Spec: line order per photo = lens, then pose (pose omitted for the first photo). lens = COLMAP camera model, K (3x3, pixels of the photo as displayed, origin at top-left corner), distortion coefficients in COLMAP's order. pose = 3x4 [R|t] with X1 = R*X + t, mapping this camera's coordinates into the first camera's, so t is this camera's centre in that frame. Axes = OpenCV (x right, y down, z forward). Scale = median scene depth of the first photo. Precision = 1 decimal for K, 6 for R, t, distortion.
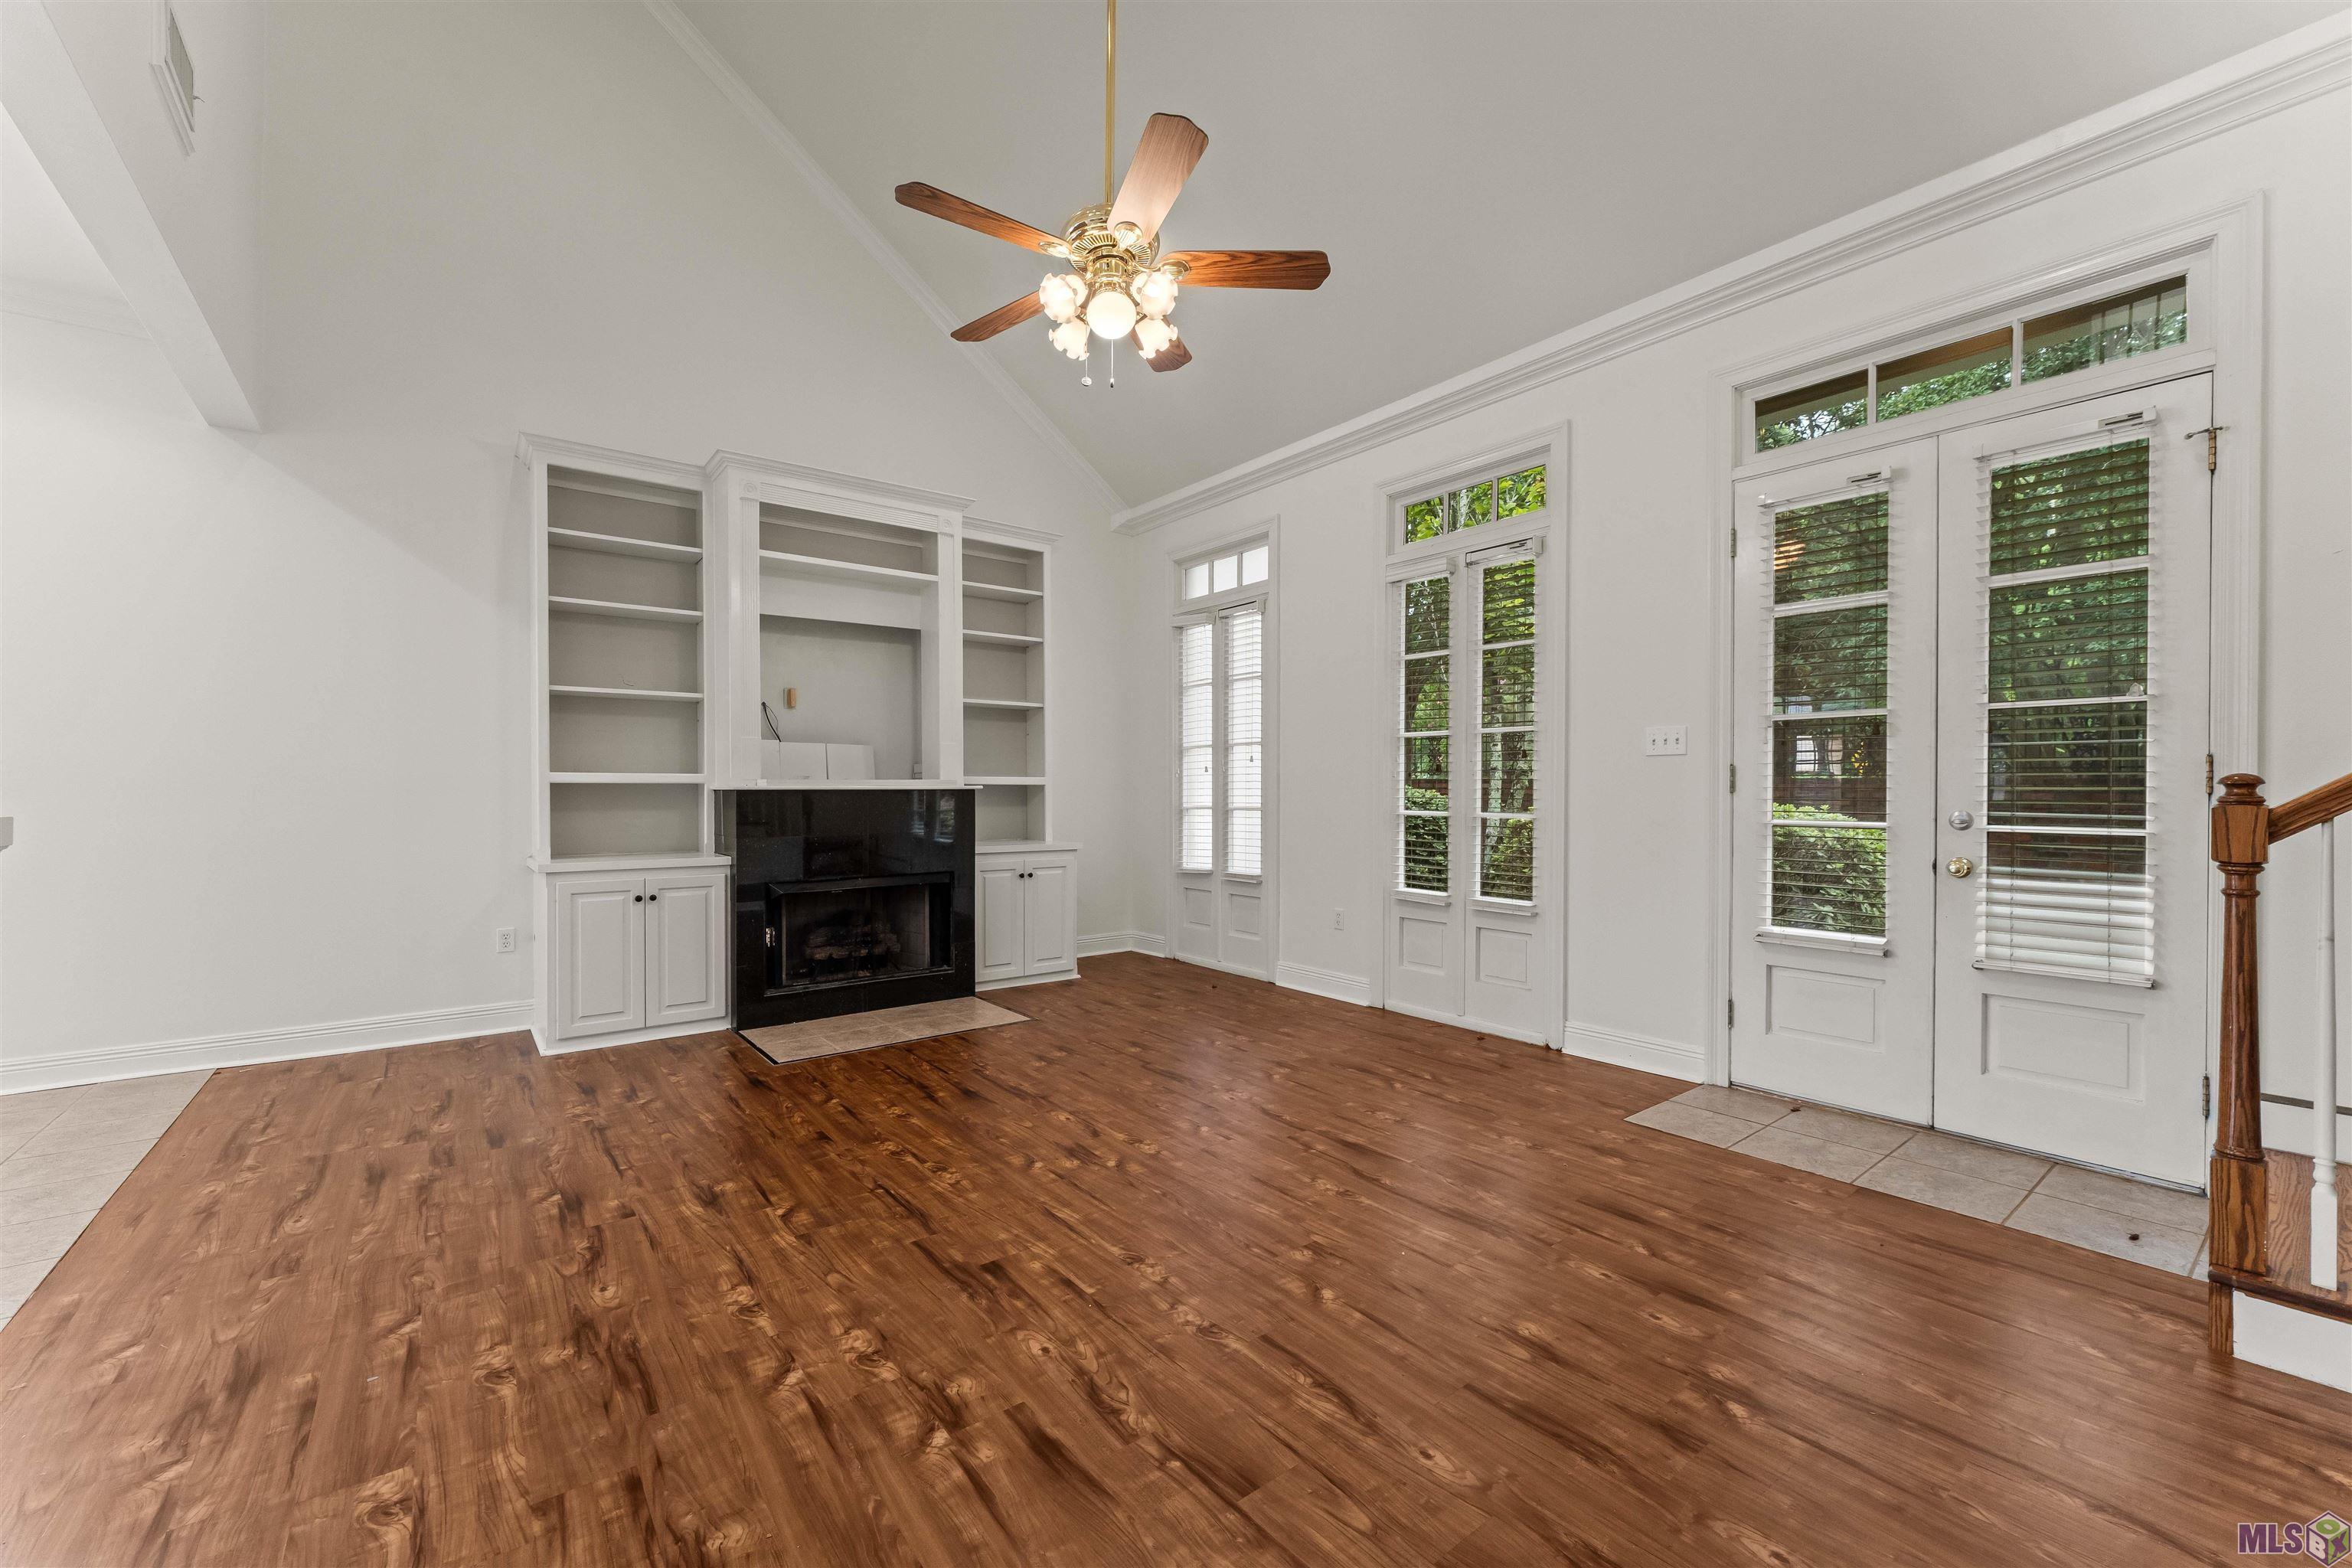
lens RADIAL K [[958.9, 0, 1184.0], [0, 958.9, 795.2], [0, 0, 1]] dist [0.001510, -0.000071]
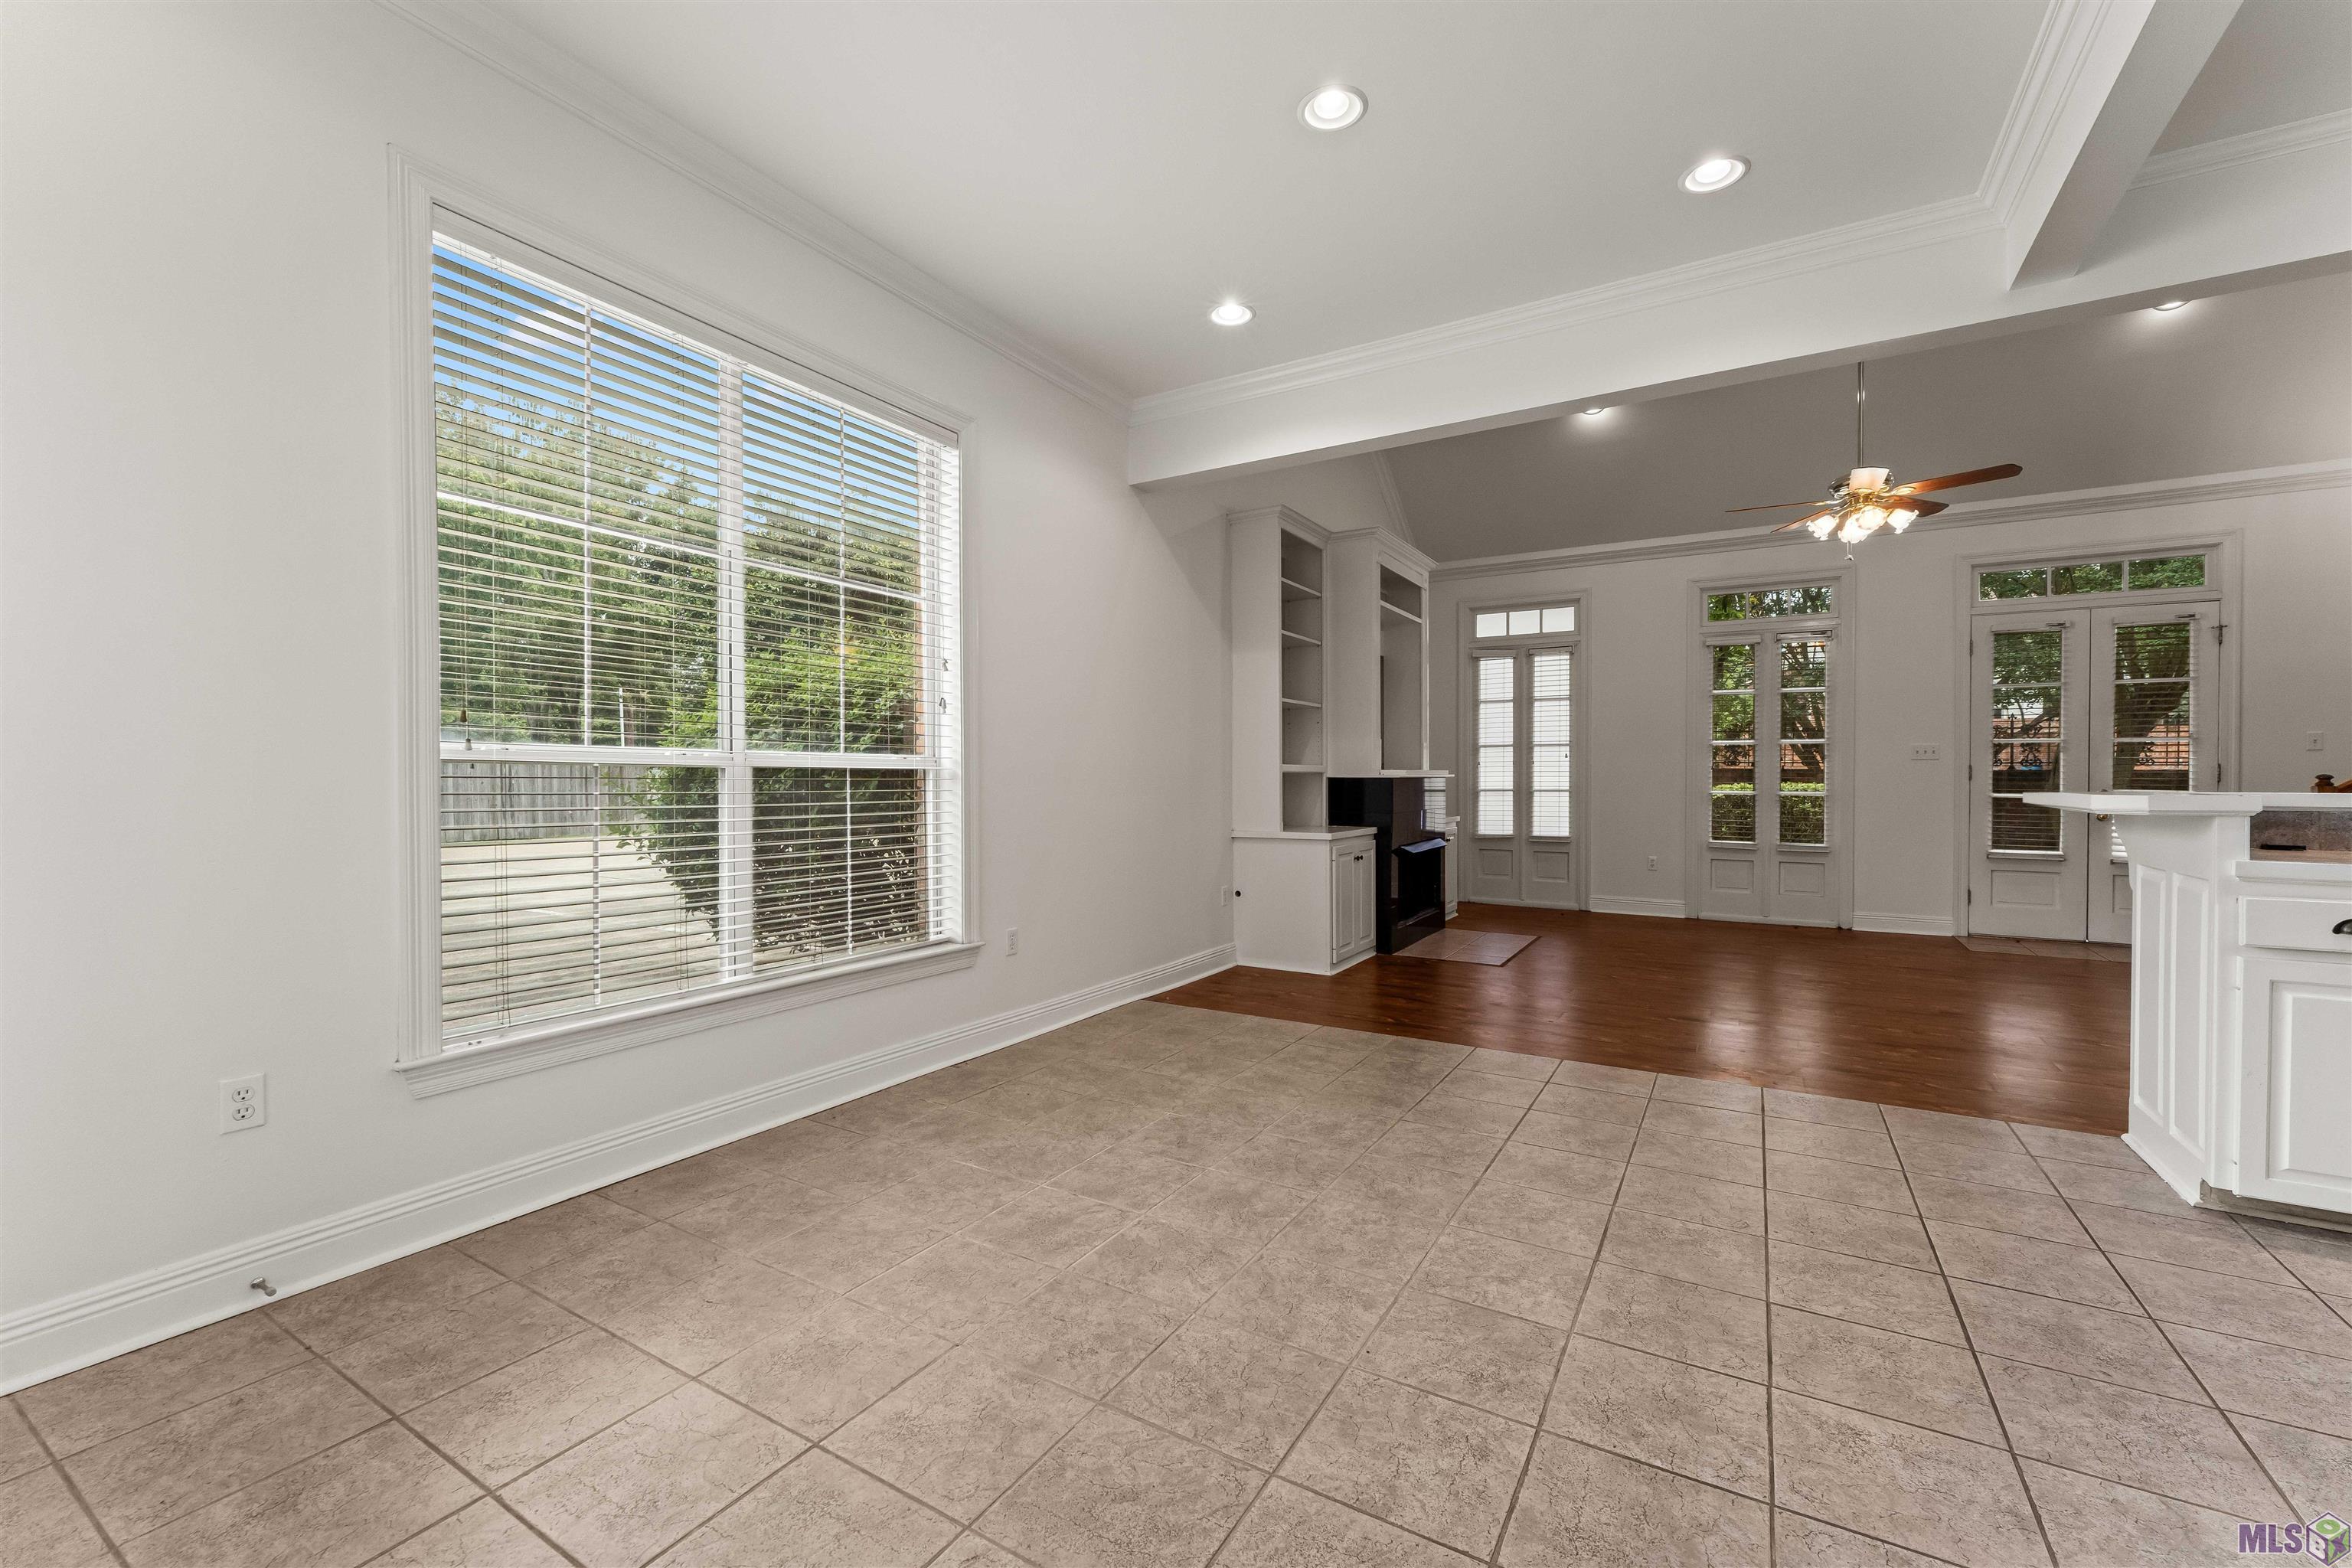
lens RADIAL K [[958.9, 0, 1173.9], [0, 958.9, 788.6], [0, 0, 1]] dist [0.001510, -0.000071]
pose [[0.935469, -0.004394, 0.353380, -1.242823], [0.000747, 0.999945, 0.010457, -0.005772], [-0.353407, -0.009518, 0.935421, -0.170826]]
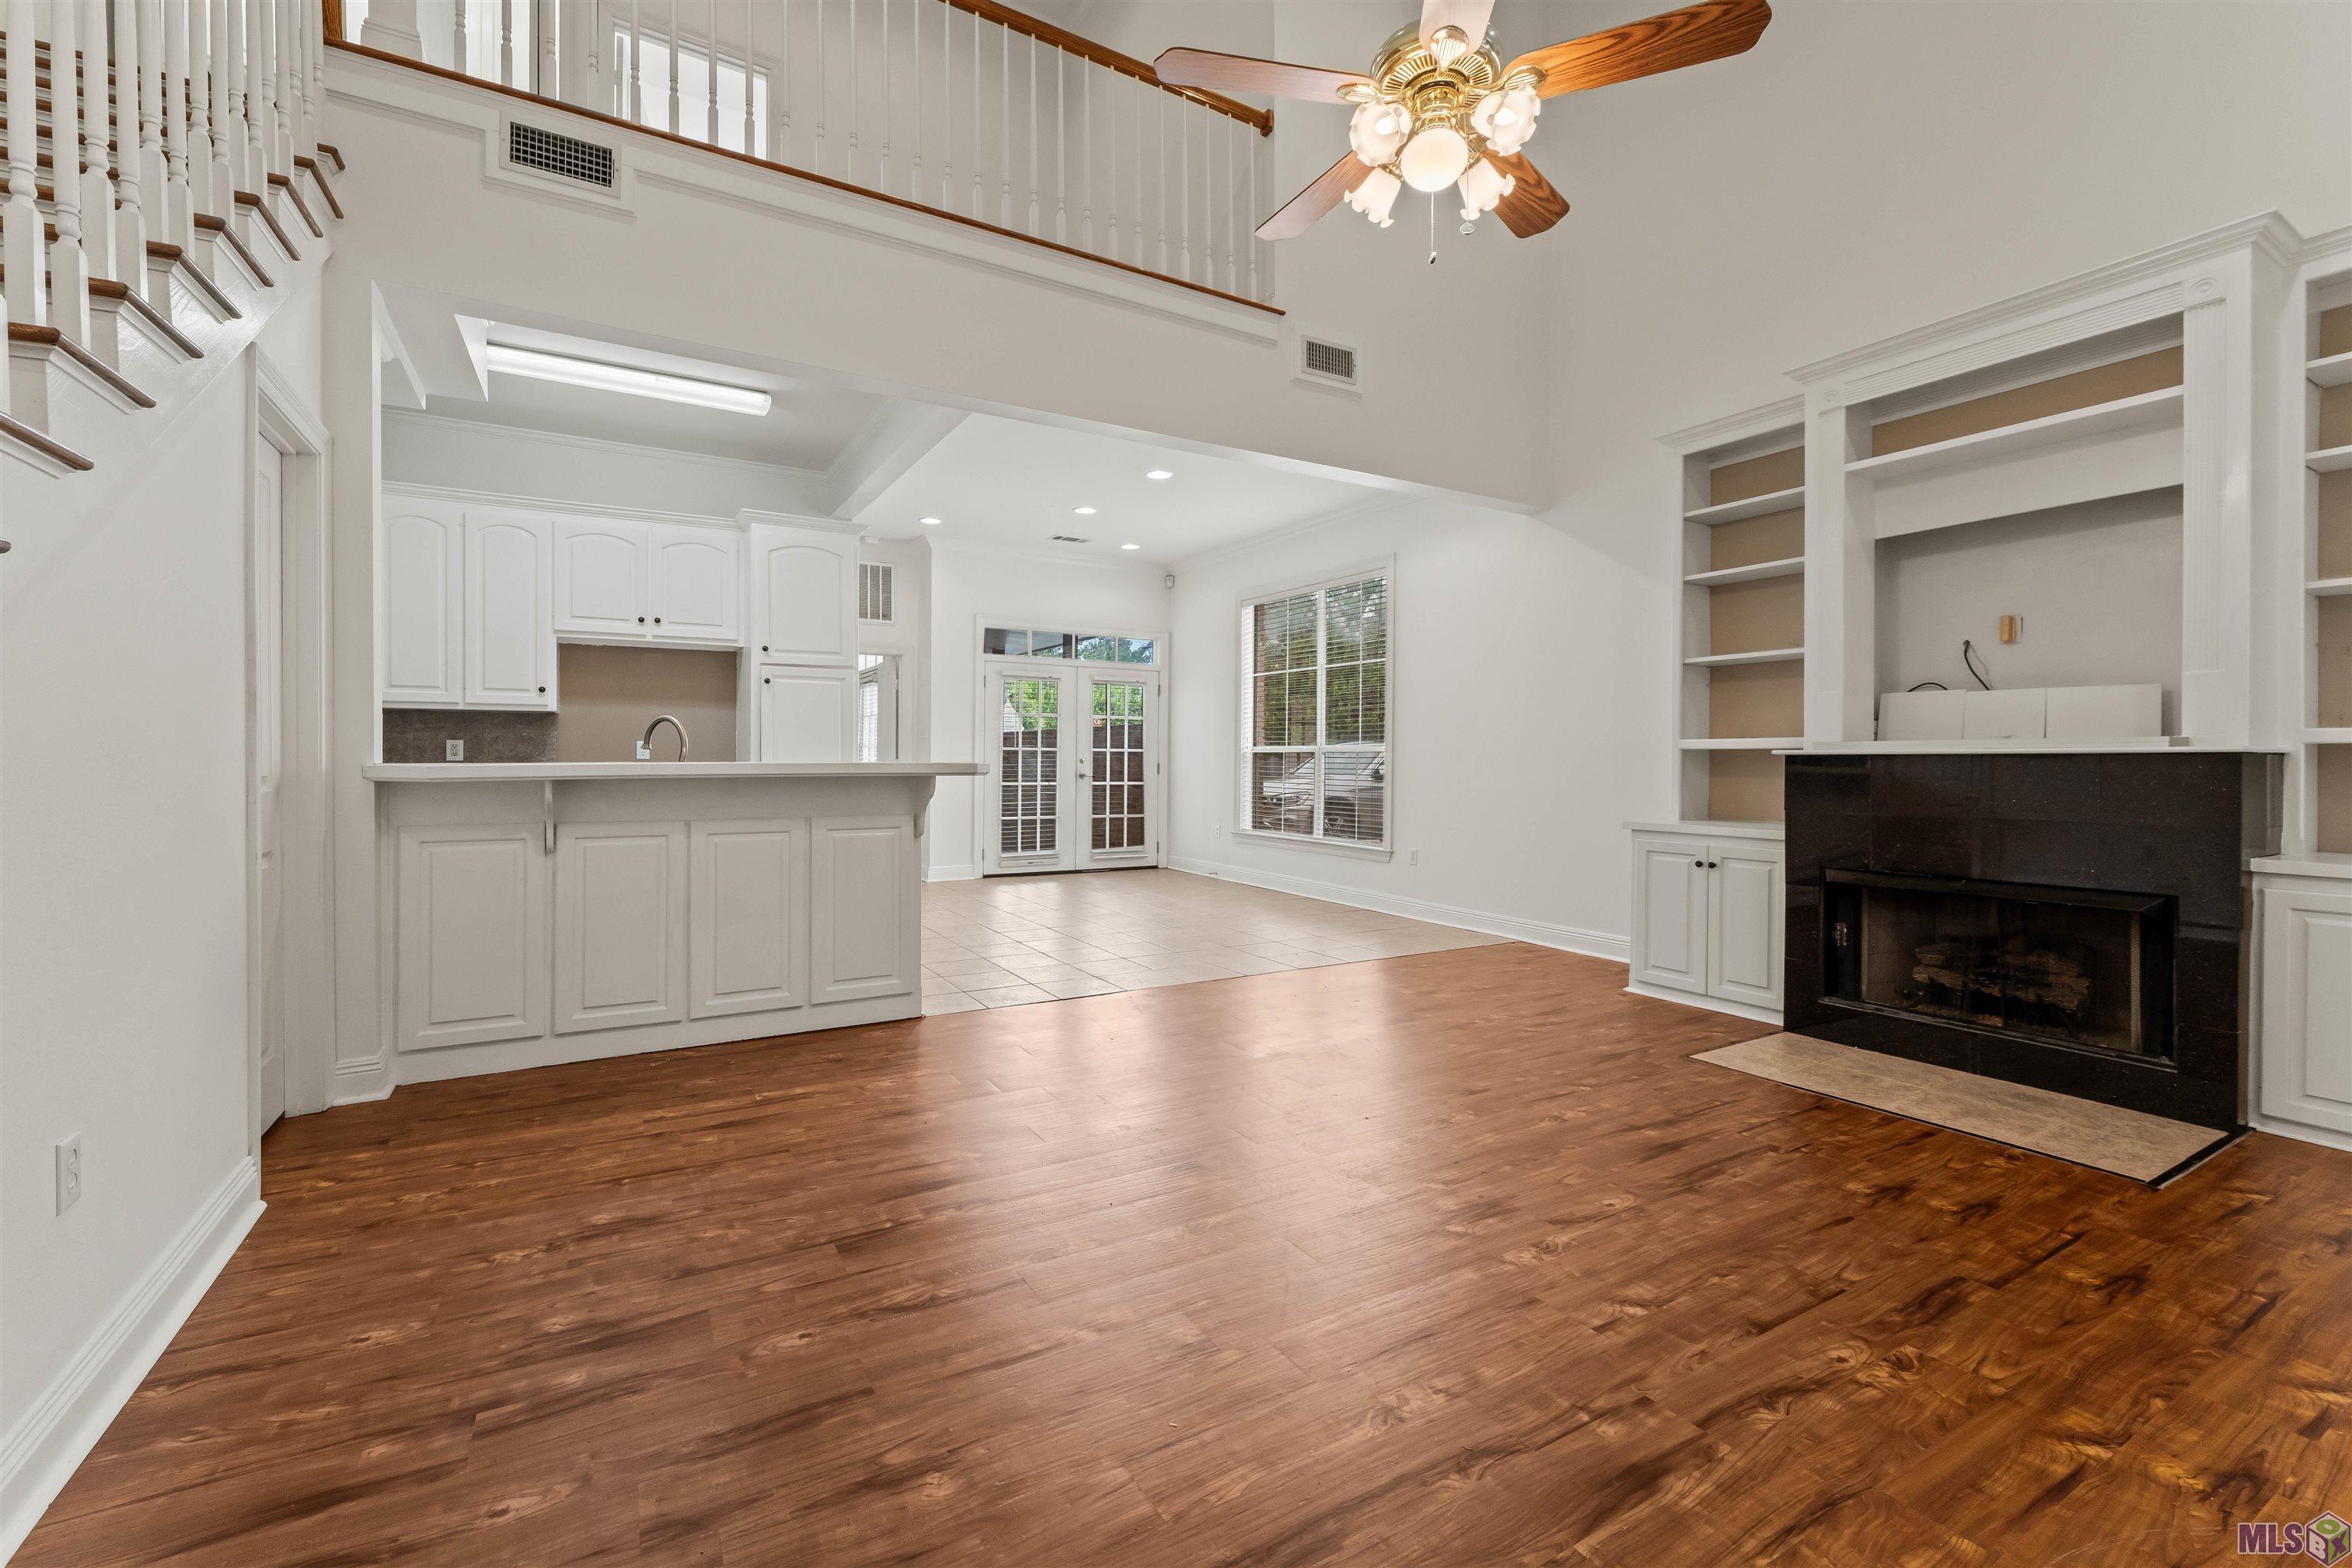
lens RADIAL K [[958.9, 0, 1184.9], [0, 958.9, 748.8], [0, 0, 1]] dist [0.001510, -0.000071]
pose [[-0.137256, -0.012742, -0.990454, 0.491027], [-0.005471, 0.999912, -0.012106, 0.002407], [0.990521, 0.003757, -0.137313, 0.593584]]
